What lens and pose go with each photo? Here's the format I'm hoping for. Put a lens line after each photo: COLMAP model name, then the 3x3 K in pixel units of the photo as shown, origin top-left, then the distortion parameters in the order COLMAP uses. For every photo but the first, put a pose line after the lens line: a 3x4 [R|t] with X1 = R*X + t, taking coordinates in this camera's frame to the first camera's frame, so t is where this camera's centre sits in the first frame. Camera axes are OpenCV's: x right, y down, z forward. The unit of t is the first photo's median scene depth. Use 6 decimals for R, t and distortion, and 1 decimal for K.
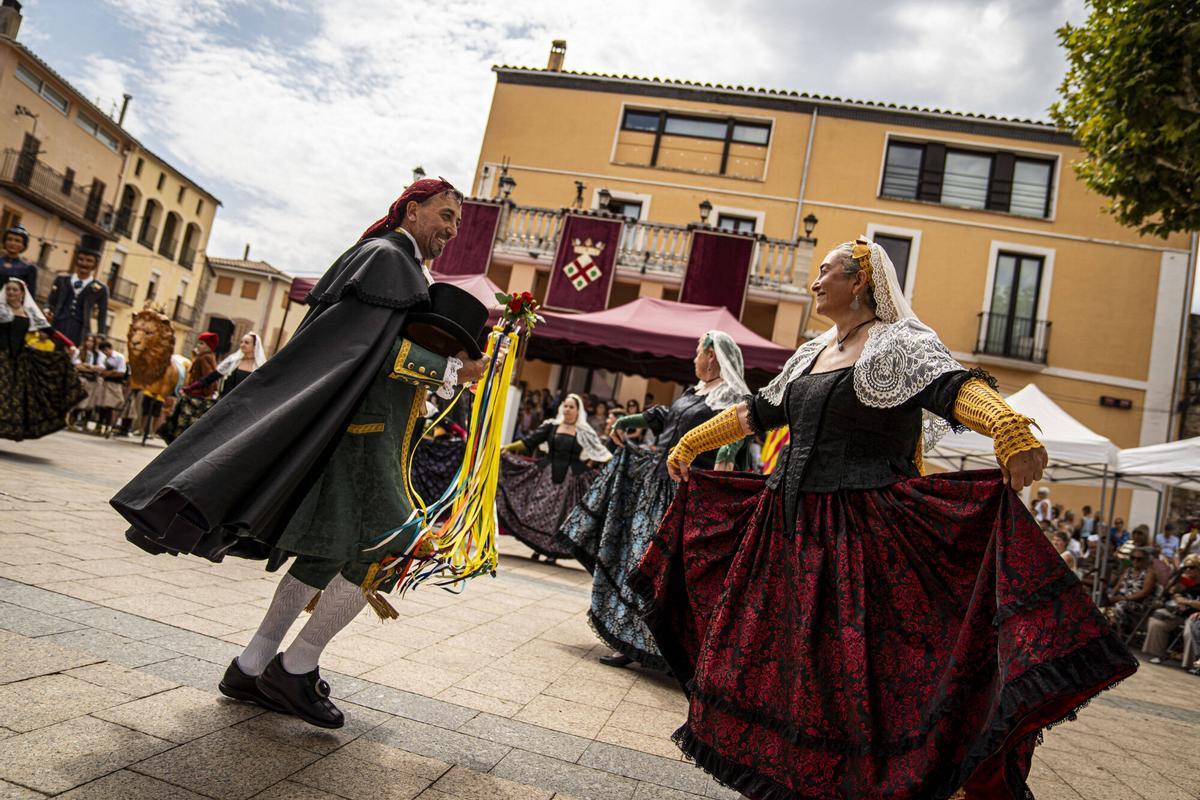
lens RADIAL K [[853.1, 0, 606.8], [0, 853.1, 392.2], [0, 0, 1]] dist [-0.118315, 0.066470]
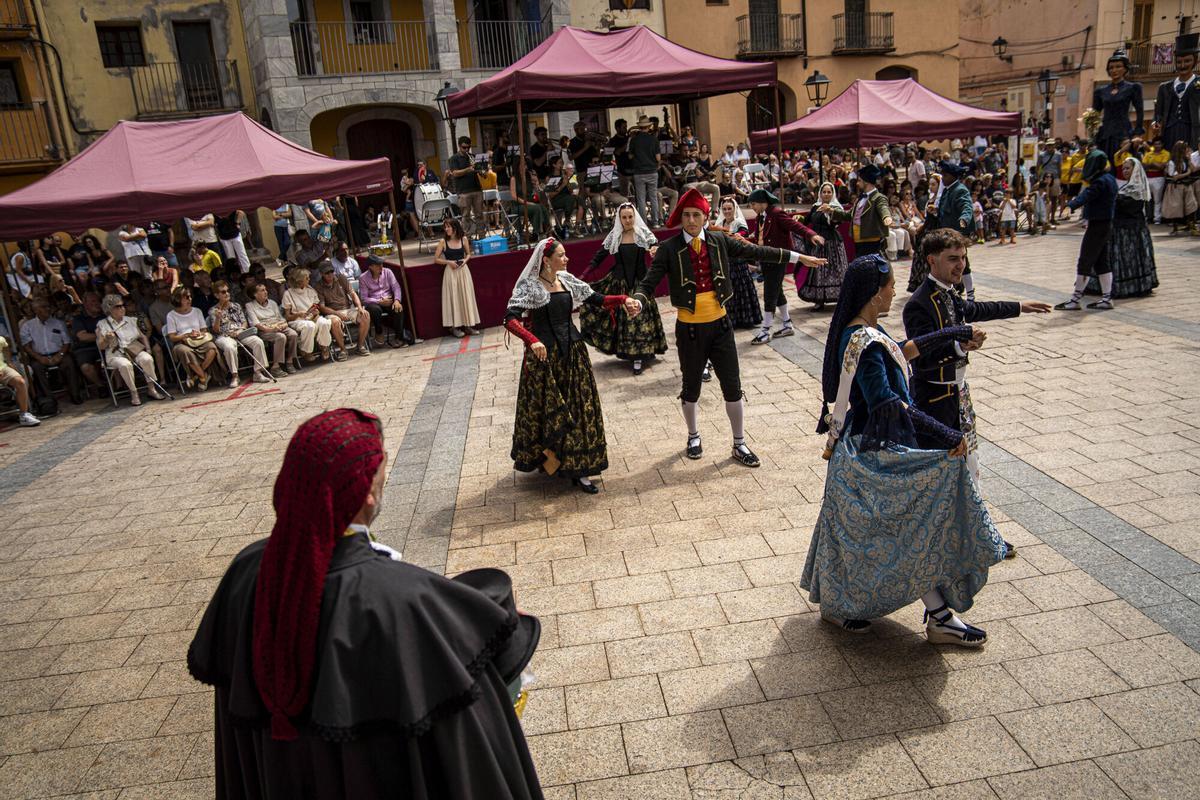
lens RADIAL K [[838.7, 0, 599.1], [0, 838.7, 399.1], [0, 0, 1]] dist [-0.082960, 0.037345]
pose [[0.265552, 0.056547, -0.962437, 0.135132], [0.244810, 0.961603, 0.124046, -0.048975], [0.932497, -0.268555, 0.241513, -0.031750]]
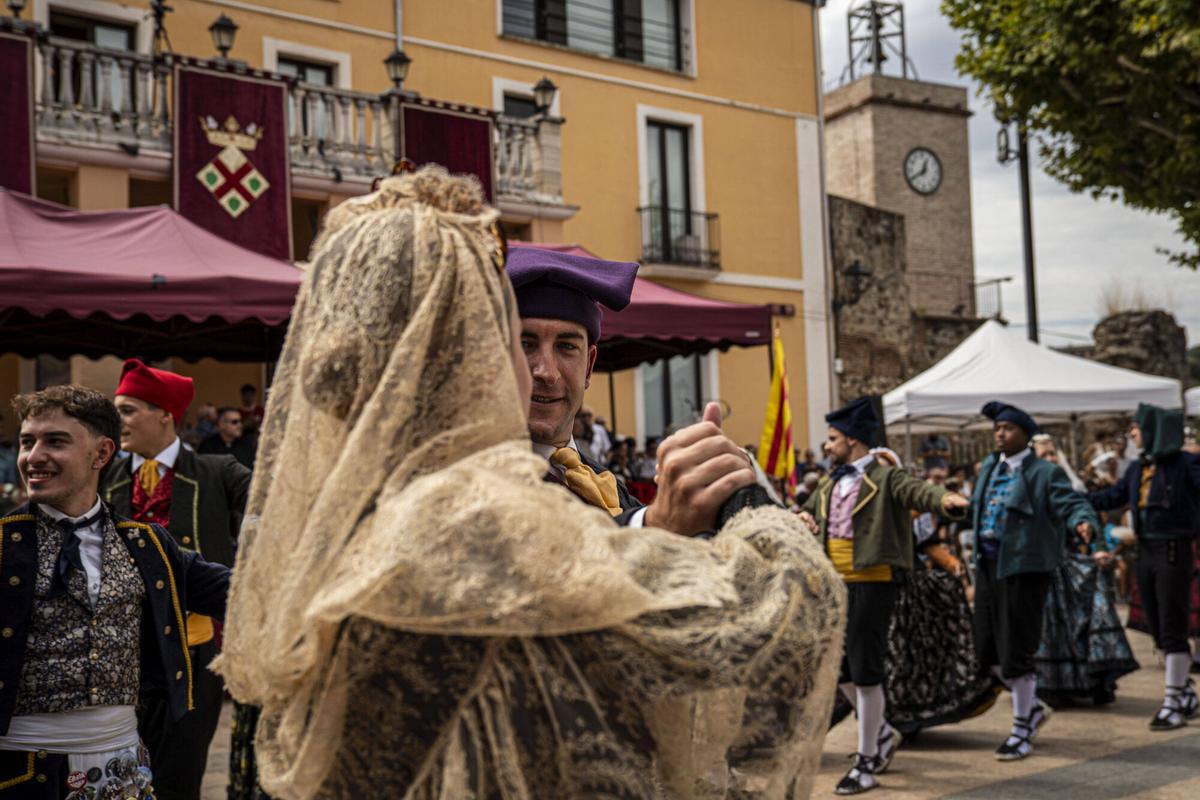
lens RADIAL K [[1332.7, 0, 600.0], [0, 1332.7, 408.5], [0, 0, 1]] dist [0.017007, 0.000000]
pose [[0.665808, -0.162656, 0.728177, -0.490456], [0.081984, 0.985988, 0.145282, -0.099718], [-0.741605, -0.037031, 0.669814, 0.251785]]
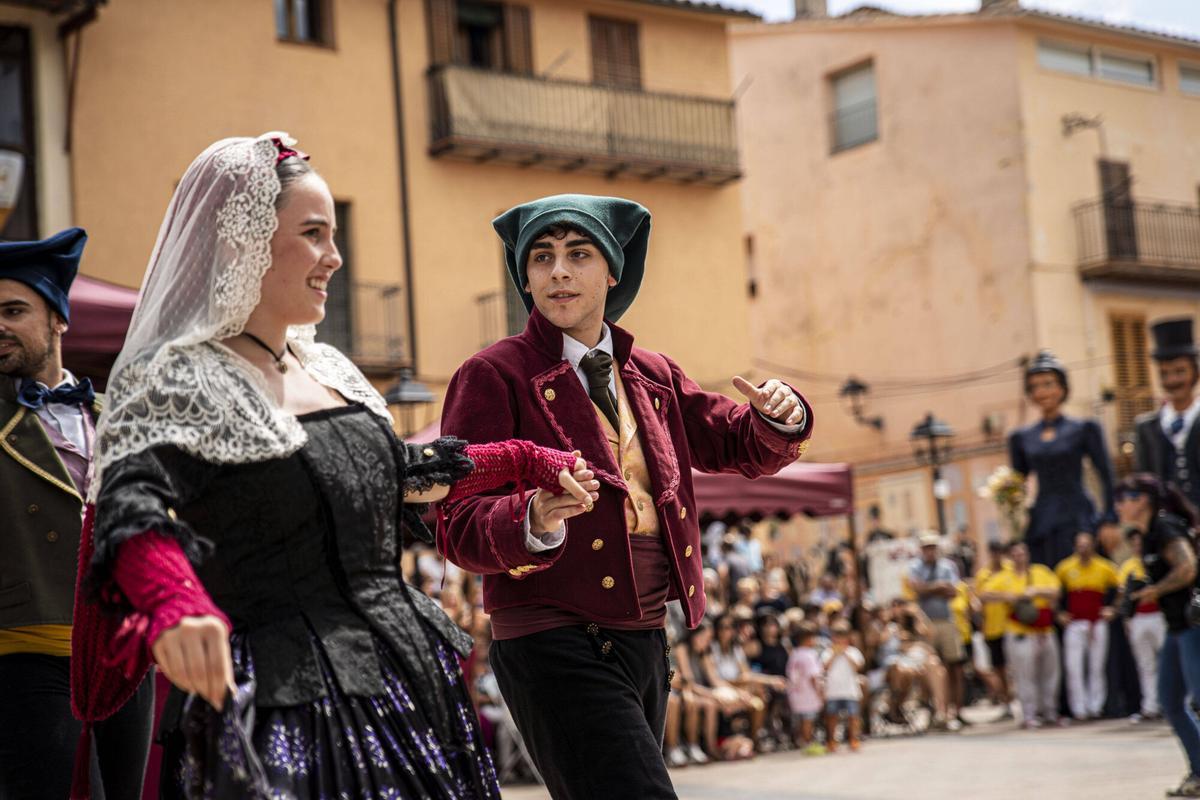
lens RADIAL K [[2014.3, 0, 571.6], [0, 2014.3, 404.9], [0, 0, 1]] dist [0.187671, 0.000000]
pose [[0.496528, -0.327361, -0.803924, 0.121478], [0.257515, 0.940017, -0.223729, 0.028207], [0.828943, -0.095934, 0.551045, 0.037815]]
